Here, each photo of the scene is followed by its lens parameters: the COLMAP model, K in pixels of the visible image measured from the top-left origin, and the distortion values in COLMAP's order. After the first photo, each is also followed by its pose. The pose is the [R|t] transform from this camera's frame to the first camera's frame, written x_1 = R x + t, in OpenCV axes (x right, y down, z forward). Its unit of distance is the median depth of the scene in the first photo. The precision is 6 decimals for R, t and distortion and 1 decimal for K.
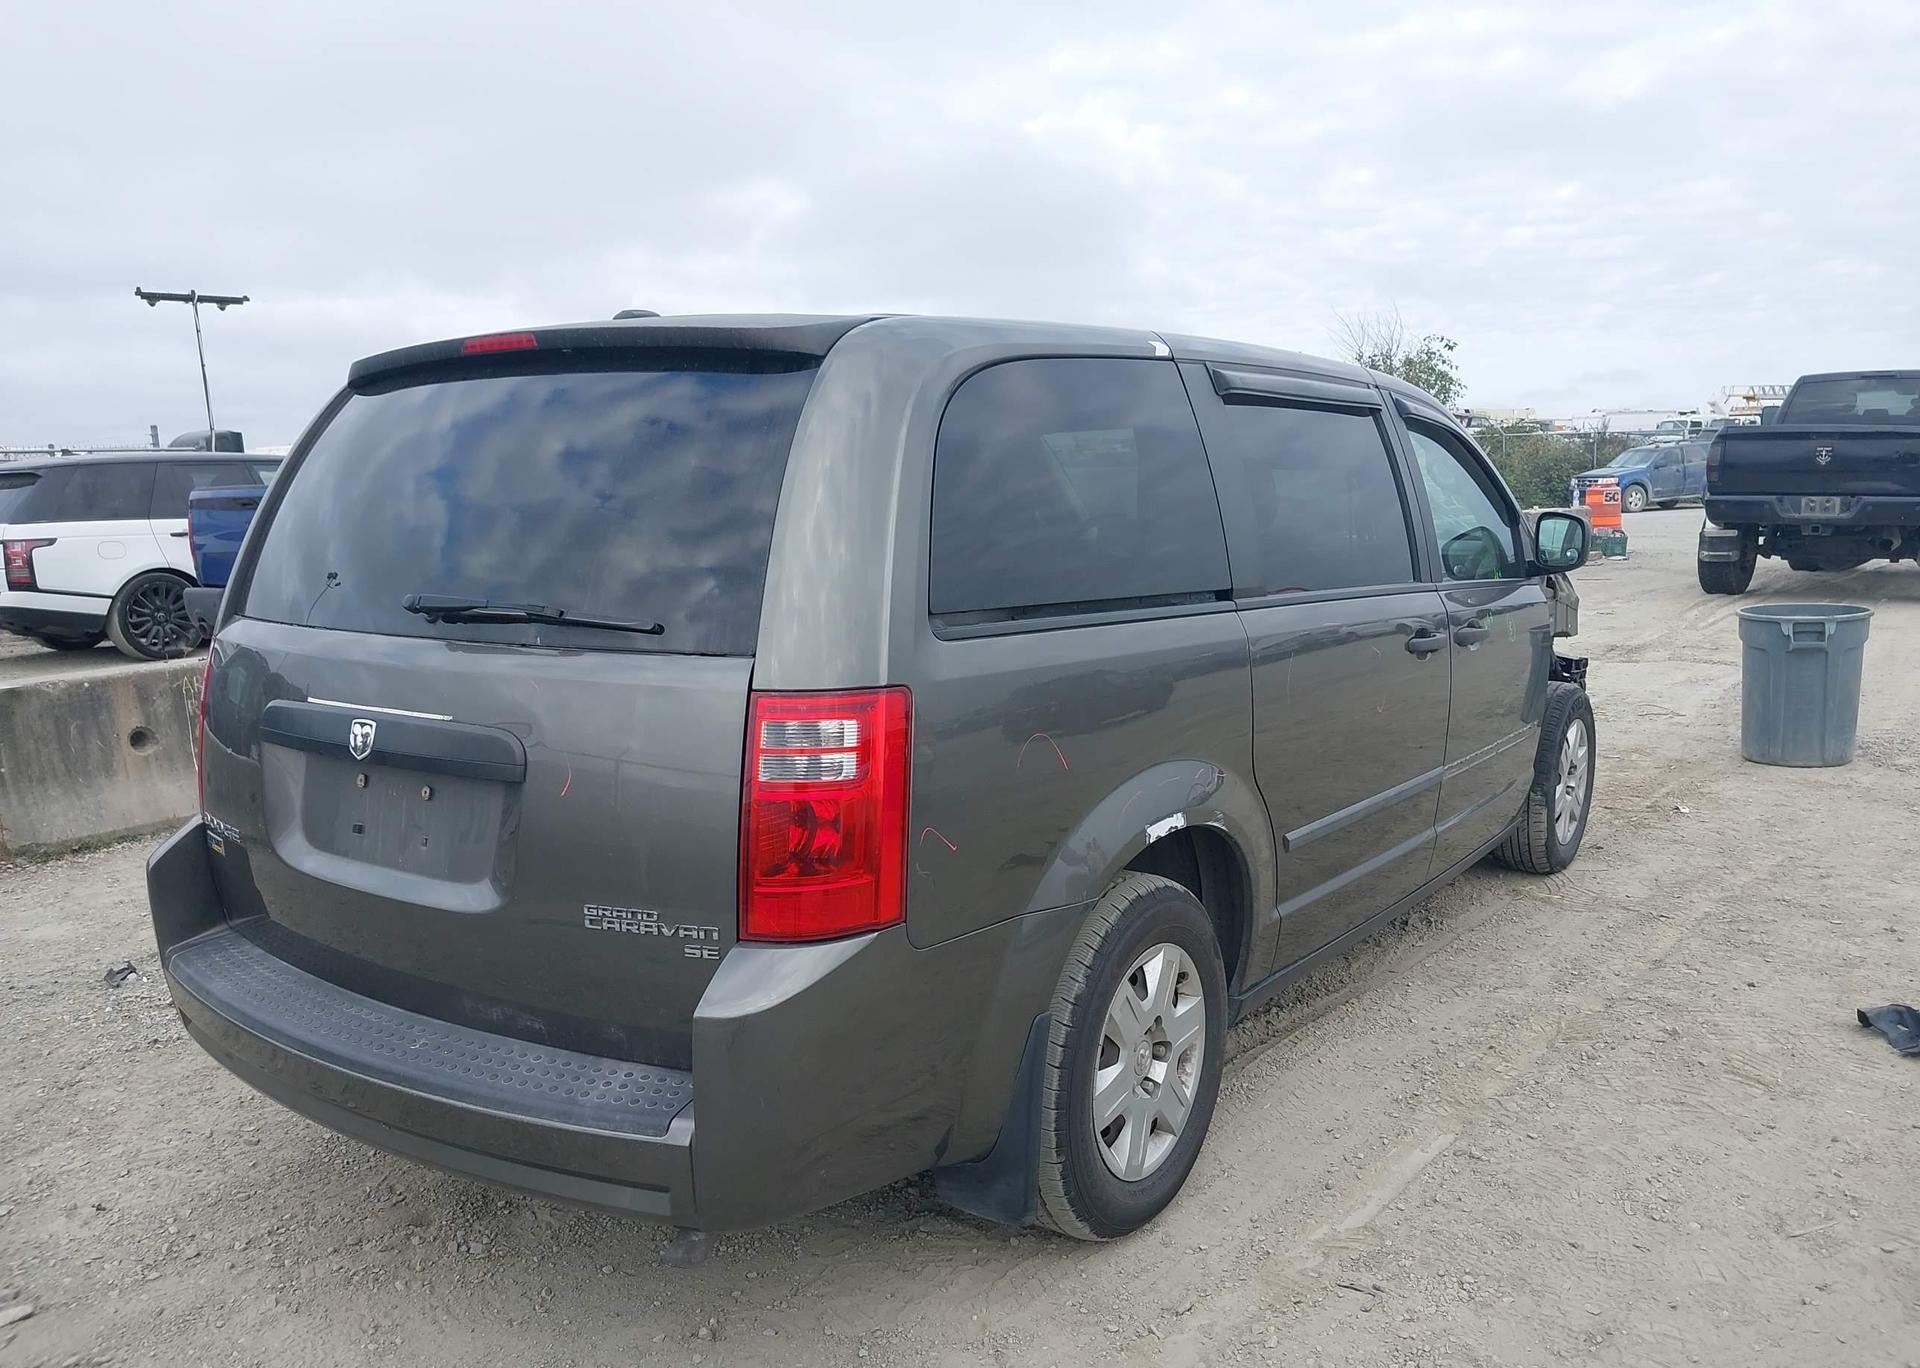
lens RADIAL K [[1544.1, 0, 959.8], [0, 1544.1, 688.0], [0, 0, 1]] dist [0.013272, 0.000697]
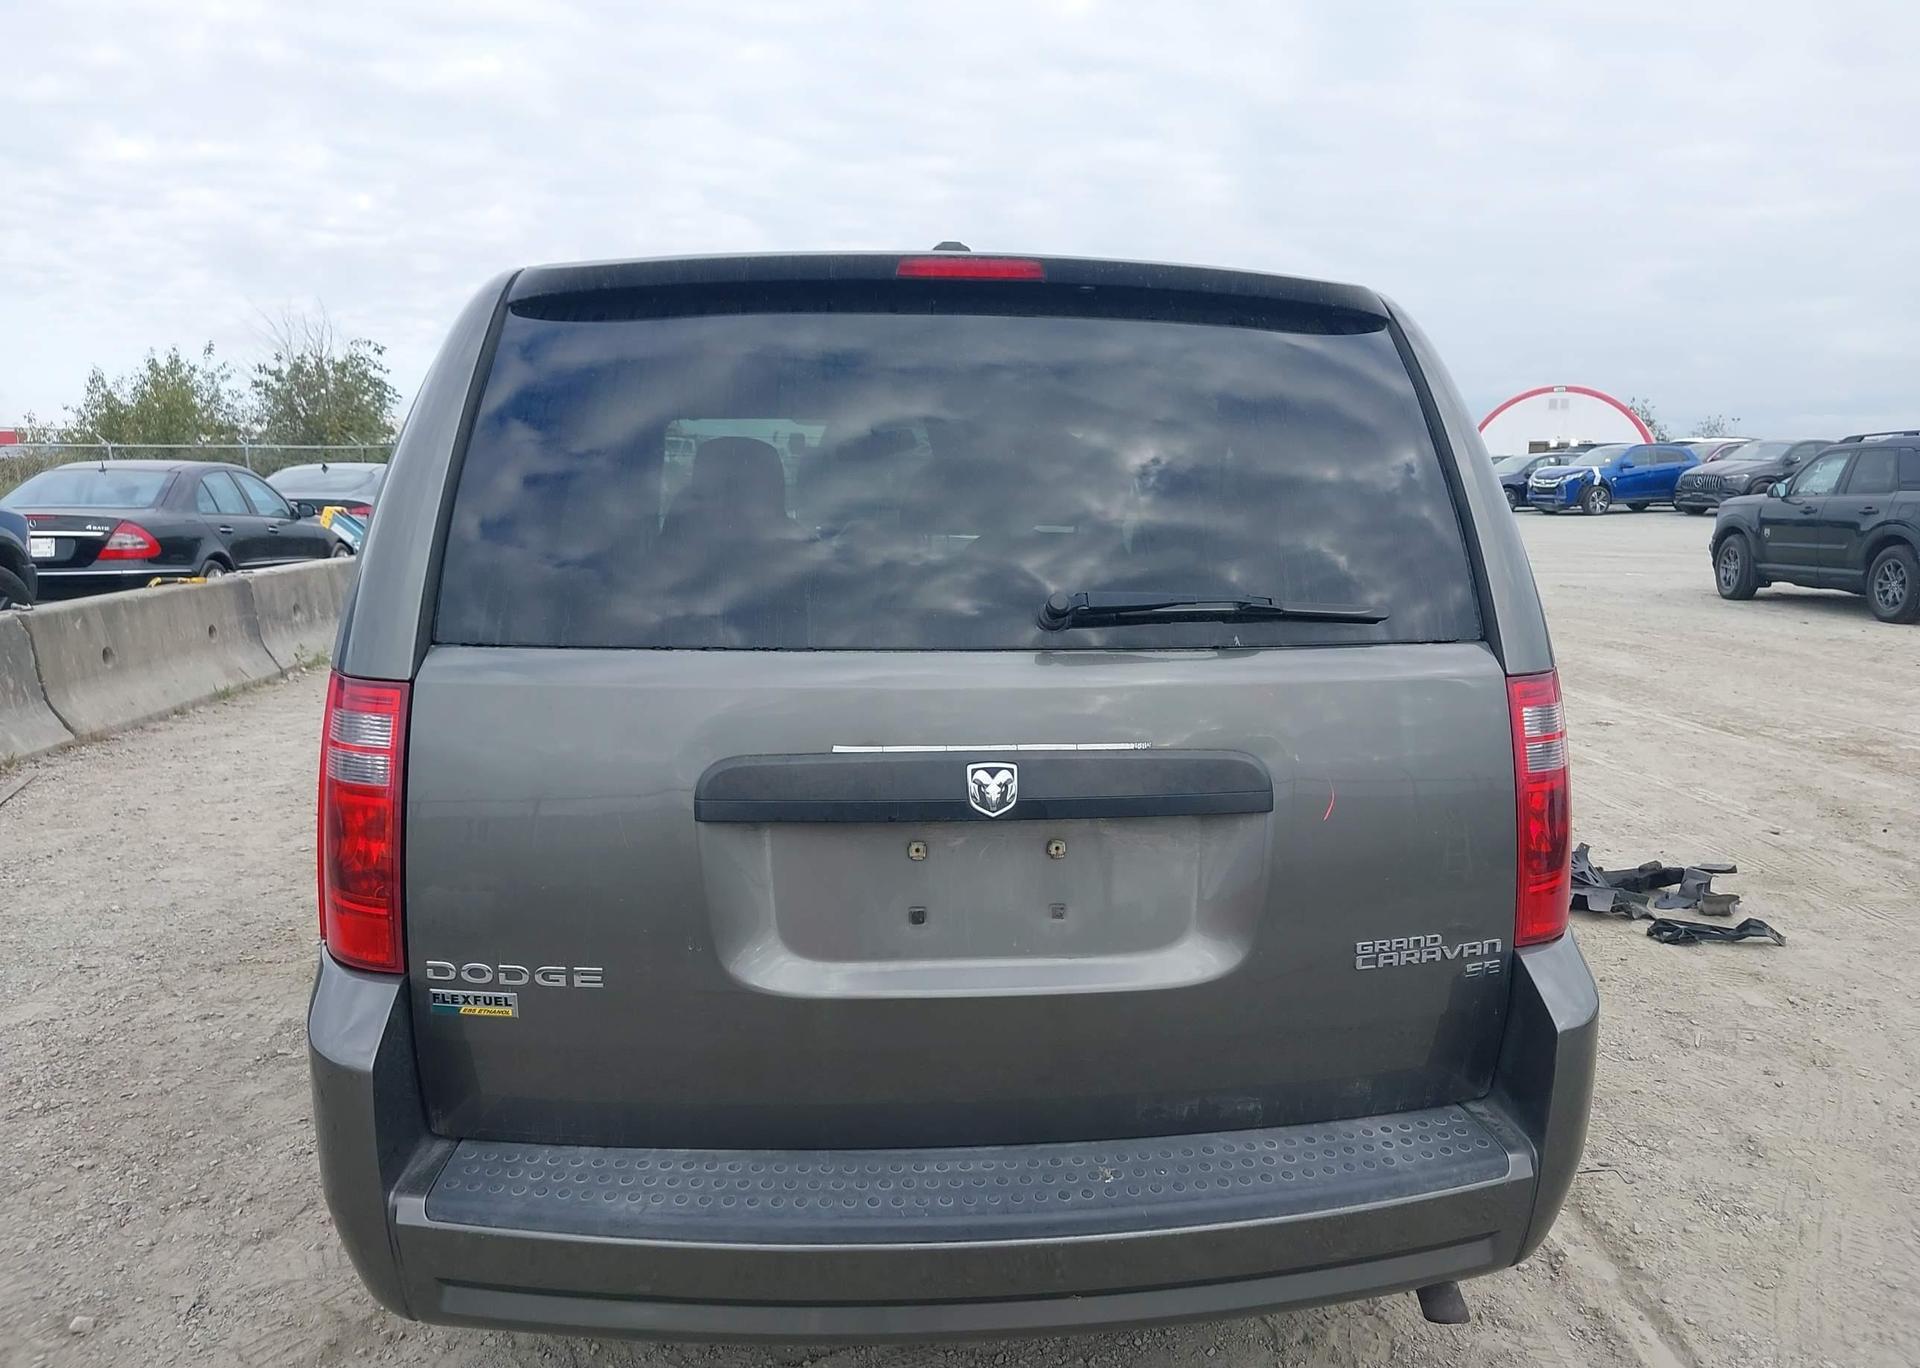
lens RADIAL K [[1539.6, 0, 981.4], [0, 1539.6, 692.2], [0, 0, 1]] dist [0.063239, -0.091646]
pose [[0.744534, -0.073231, 0.663556, -0.865433], [0.076896, 0.996757, 0.023724, -0.031145], [-0.663141, 0.033361, 0.747751, 0.447467]]
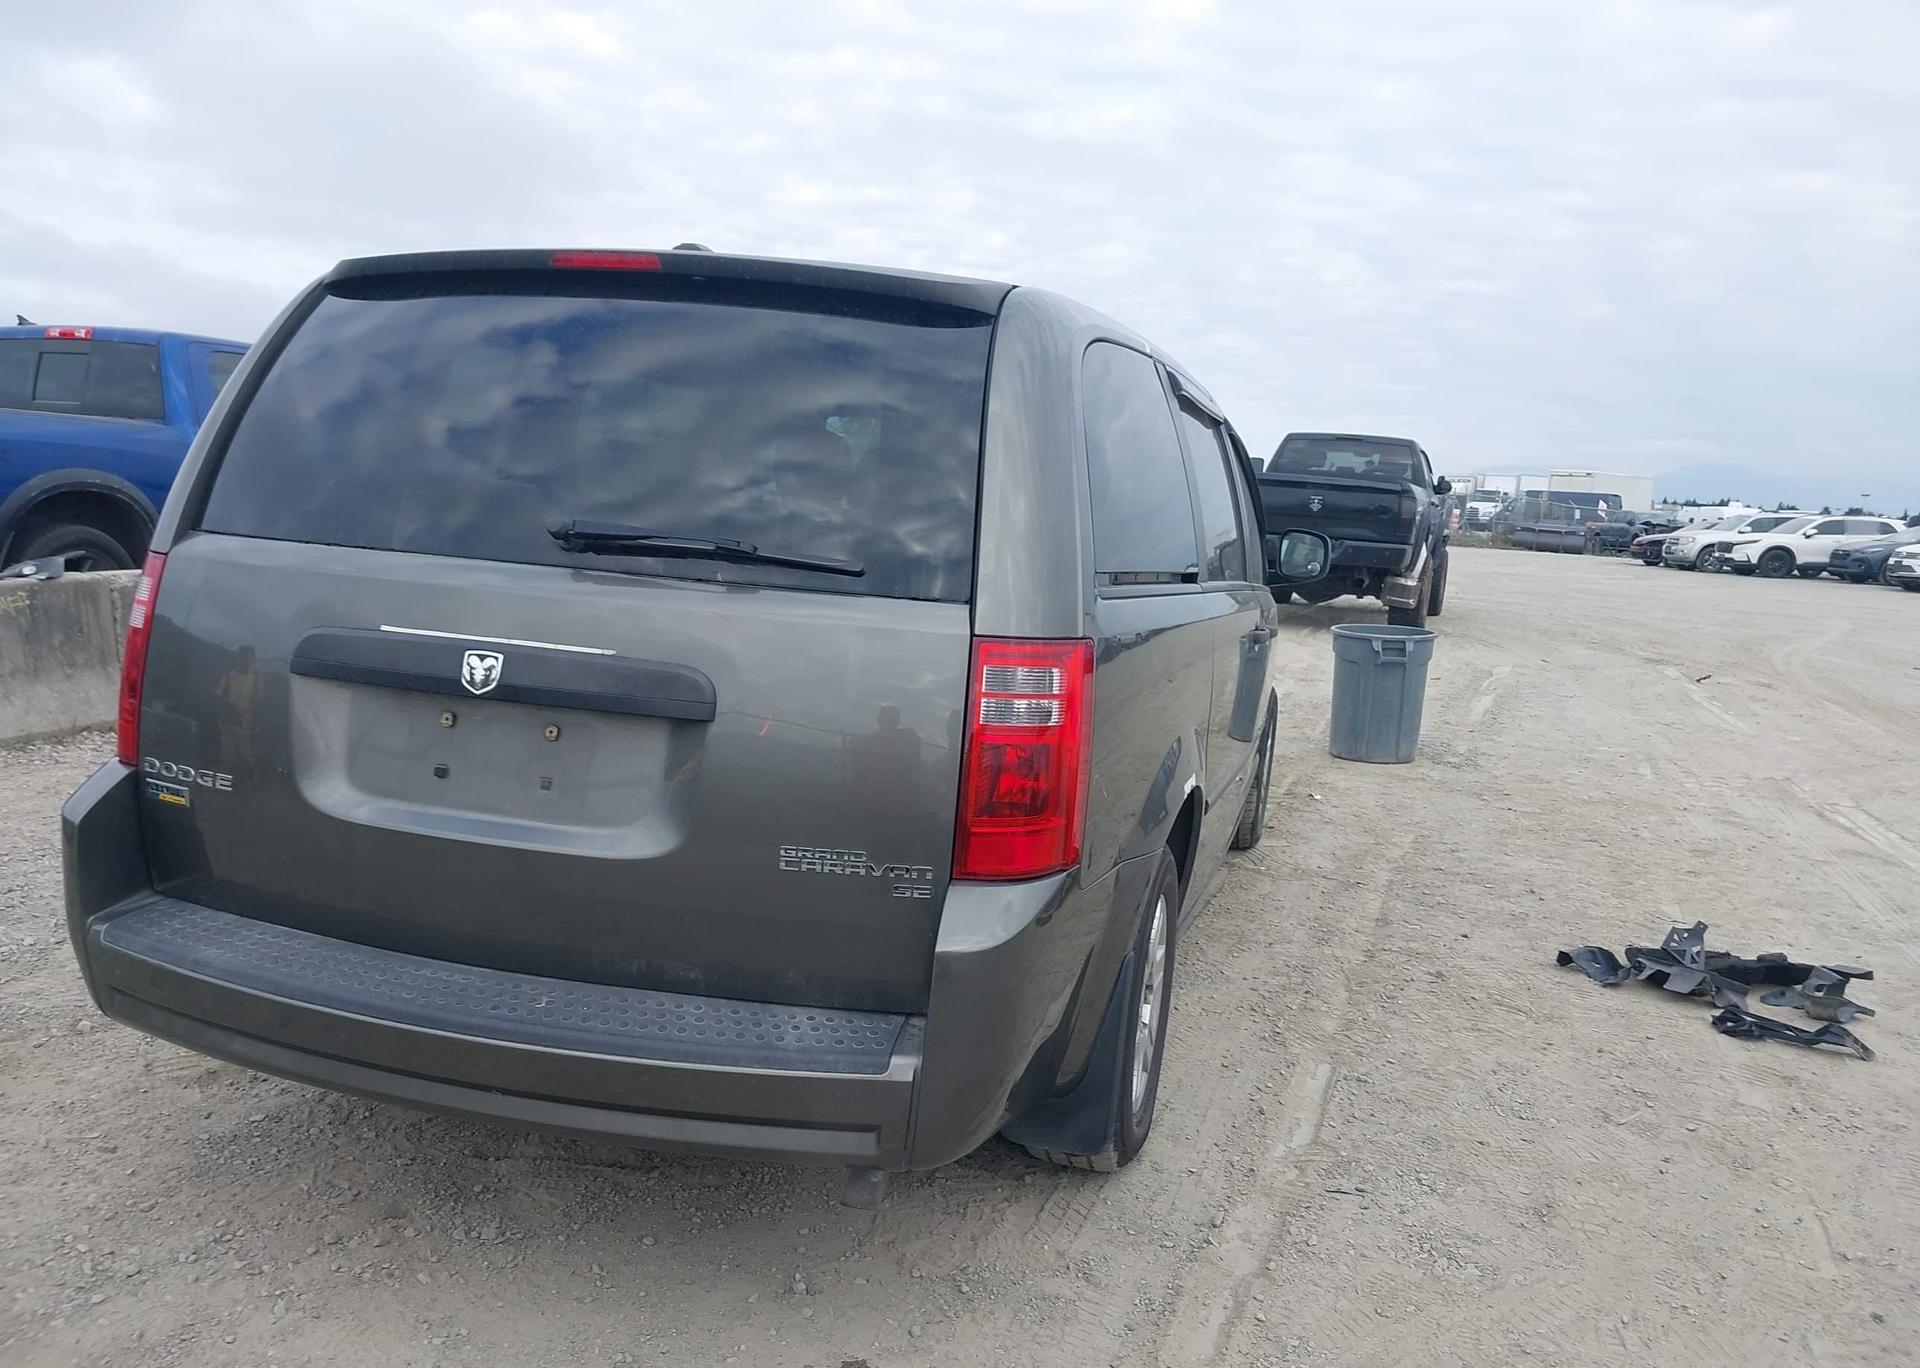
lens RADIAL K [[1539.6, 0, 981.4], [0, 1539.6, 692.2], [0, 0, 1]] dist [0.063239, -0.091646]
pose [[0.933137, 0.034267, 0.357884, -0.433088], [-0.034208, 0.999394, -0.006497, 0.040099], [-0.357890, -0.006180, 0.933743, 0.036431]]
